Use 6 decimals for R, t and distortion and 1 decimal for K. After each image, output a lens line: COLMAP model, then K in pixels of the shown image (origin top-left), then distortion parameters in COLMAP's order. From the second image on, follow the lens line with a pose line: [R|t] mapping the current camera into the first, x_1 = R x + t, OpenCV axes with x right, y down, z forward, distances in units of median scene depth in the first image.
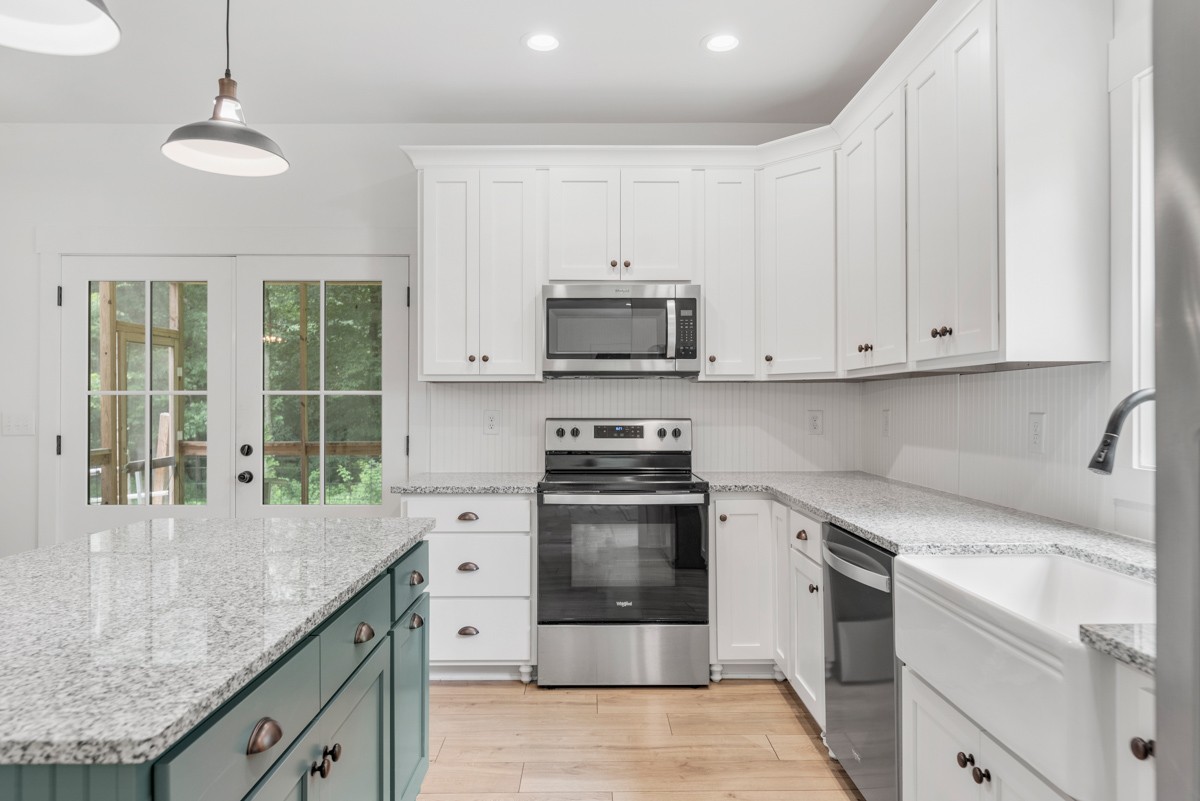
lens RADIAL K [[755.6, 0, 593.9], [0, 755.6, 404.1], [0, 0, 1]] dist [0.000957, -0.000392]
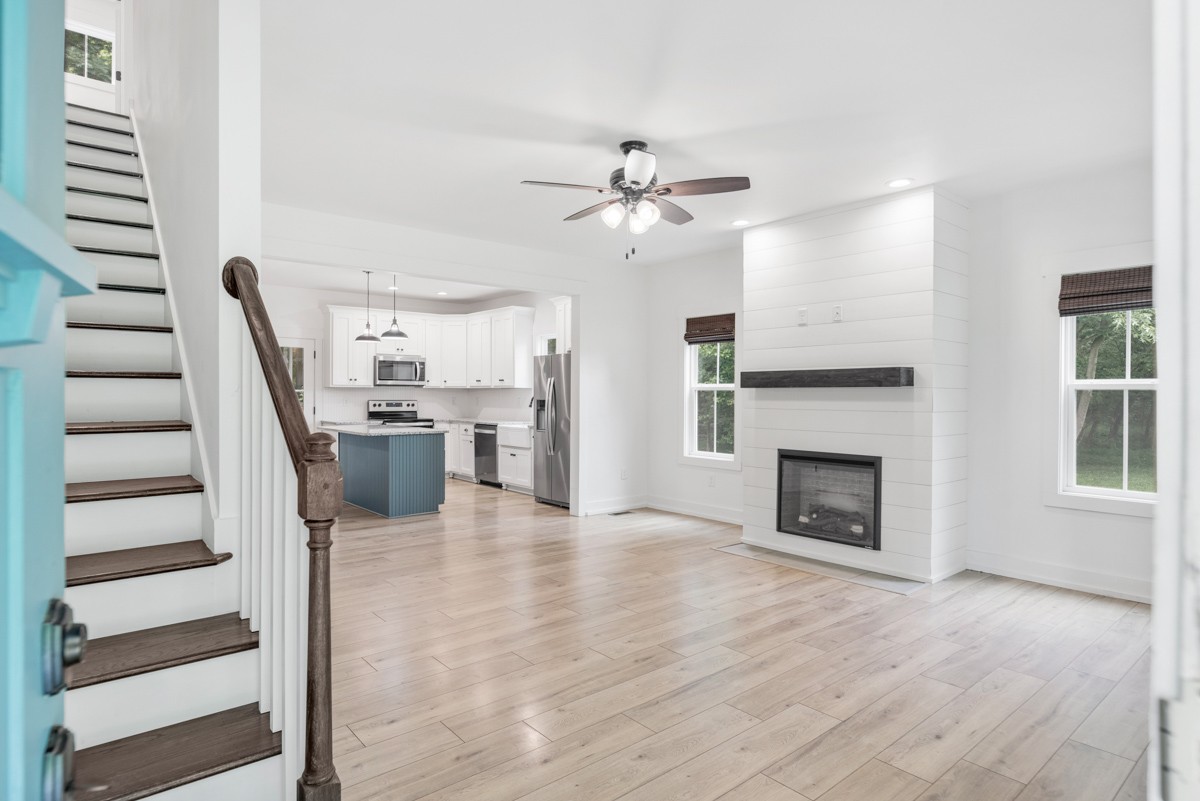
lens RADIAL K [[657.2, 0, 600.0], [0, 657.2, 400.5], [0, 0, 1]] dist [-0.000023, -0.000291]
pose [[0.769448, -0.002262, 0.638706, -1.070302], [-0.006555, 0.999913, 0.011438, -0.015632], [-0.638676, -0.012988, 0.769366, -1.608415]]
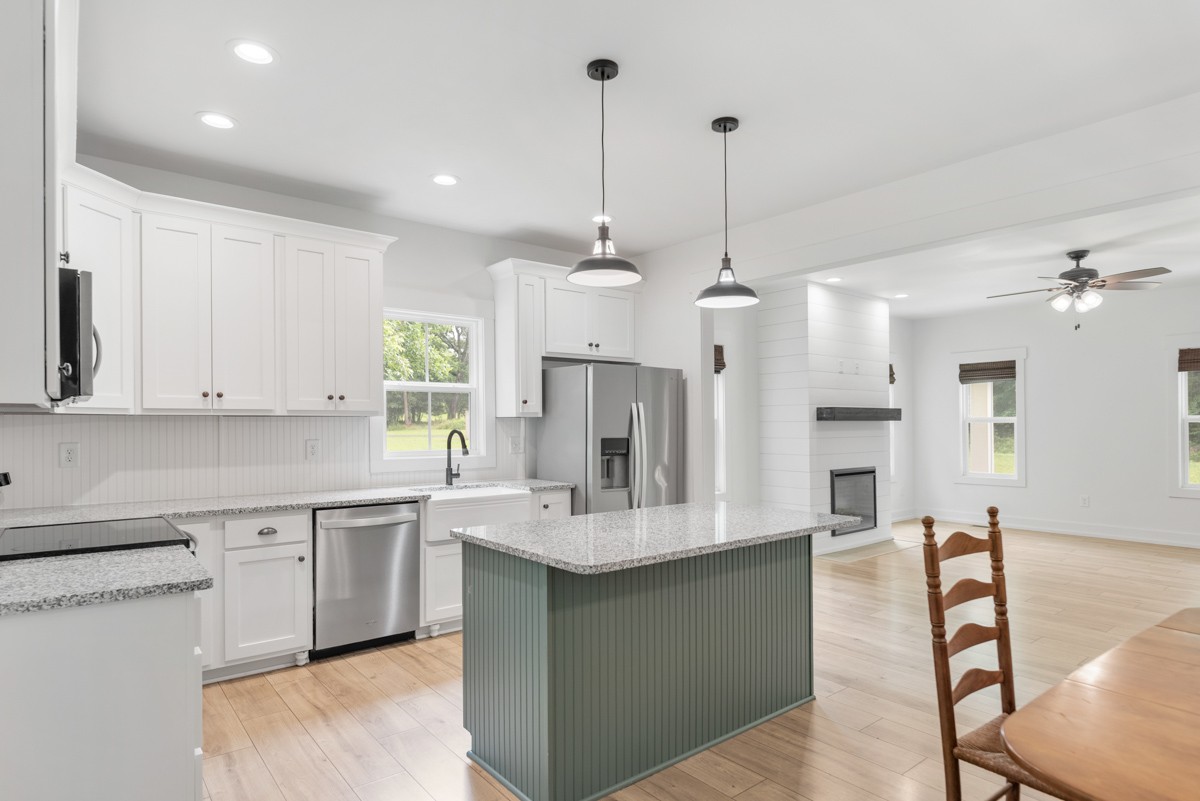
lens RADIAL K [[655.3, 0, 610.1], [0, 655.3, 421.1], [0, 0, 1]] dist [0.001440, 0.001029]
pose [[-0.628835, 0.005859, 0.777517, -0.845991], [0.000331, 0.999974, -0.007268, -0.016072], [-0.777539, -0.004312, -0.628820, 1.014663]]
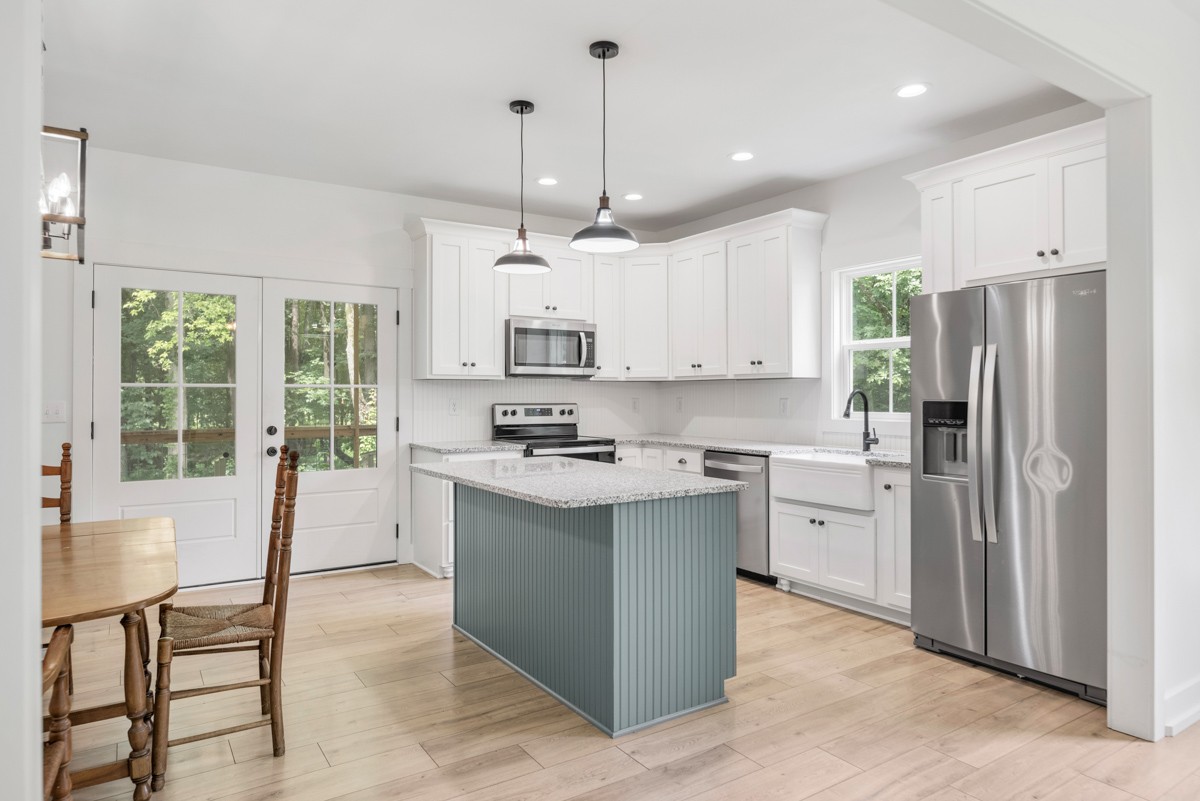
lens RADIAL K [[735.7, 0, 609.1], [0, 735.7, 394.7], [0, 0, 1]] dist [0.001665, -0.000337]
pose [[0.835743, -0.000673, 0.549120, -0.747591], [0.000001, 0.999999, 0.001224, -0.001536], [-0.549120, -0.001023, 0.835743, -0.396452]]
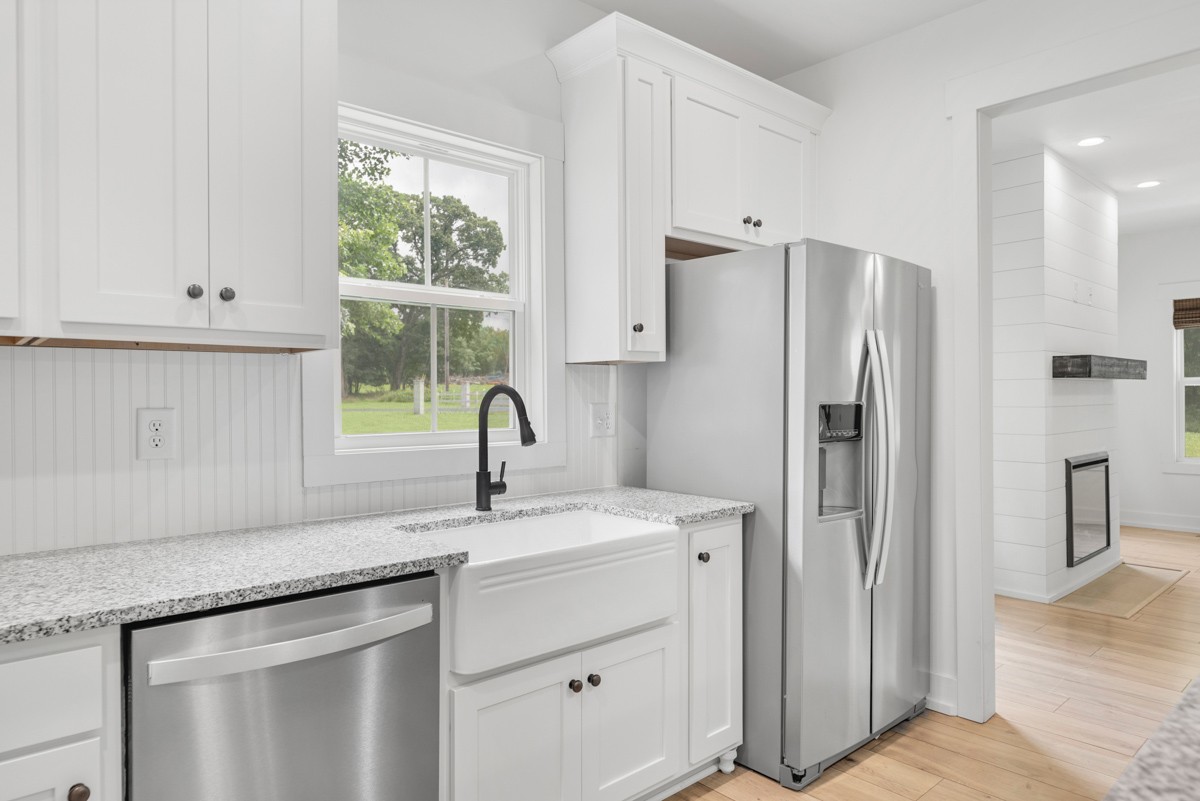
lens RADIAL K [[735.7, 0, 609.1], [0, 735.7, 394.7], [0, 0, 1]] dist [0.001665, -0.000337]
pose [[-0.664334, 0.004546, 0.747422, -0.199194], [0.002431, 0.999989, -0.003922, 0.001743], [-0.747432, -0.000789, -0.664338, 0.796651]]
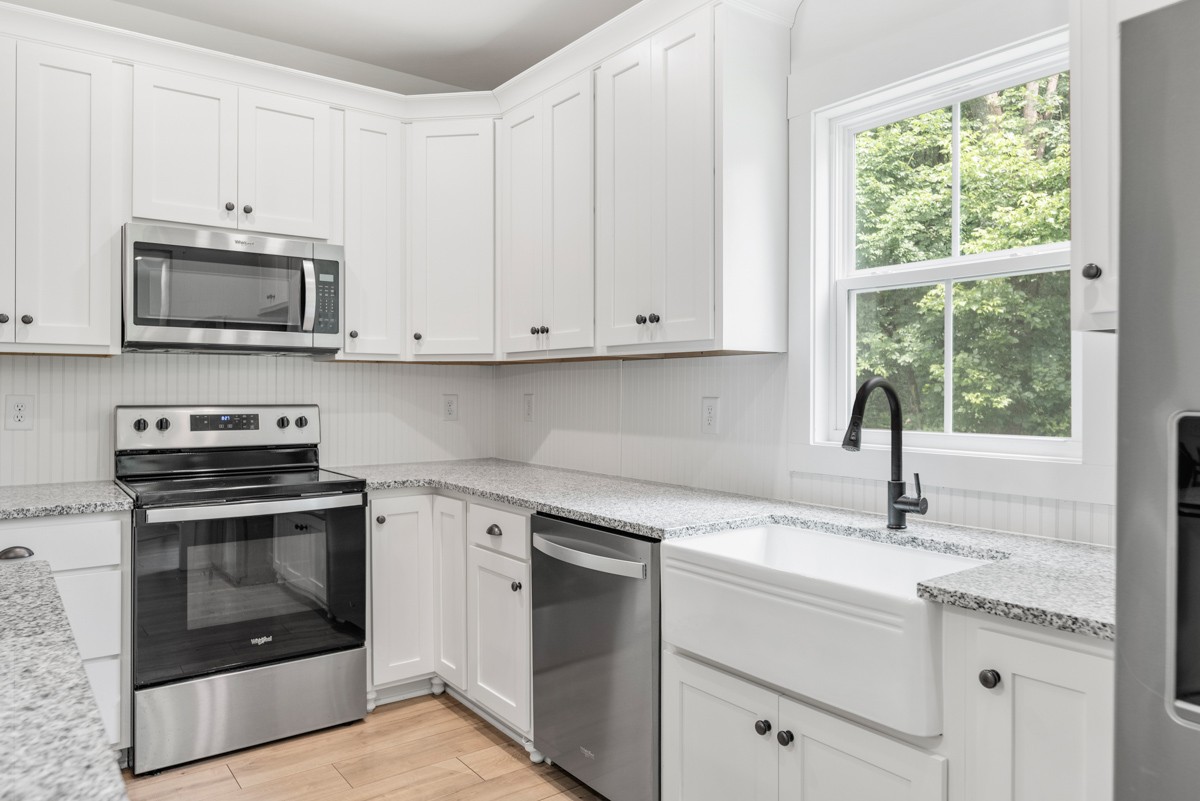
lens RADIAL K [[806.9, 0, 602.1], [0, 806.9, 388.9], [0, 0, 1]] dist [-0.001794, 0.001474]
pose [[0.803935, 0.002938, 0.594710, -0.163448], [-0.004519, 0.999989, 0.001168, -0.000610], [-0.594700, -0.003626, 0.803940, 0.104946]]
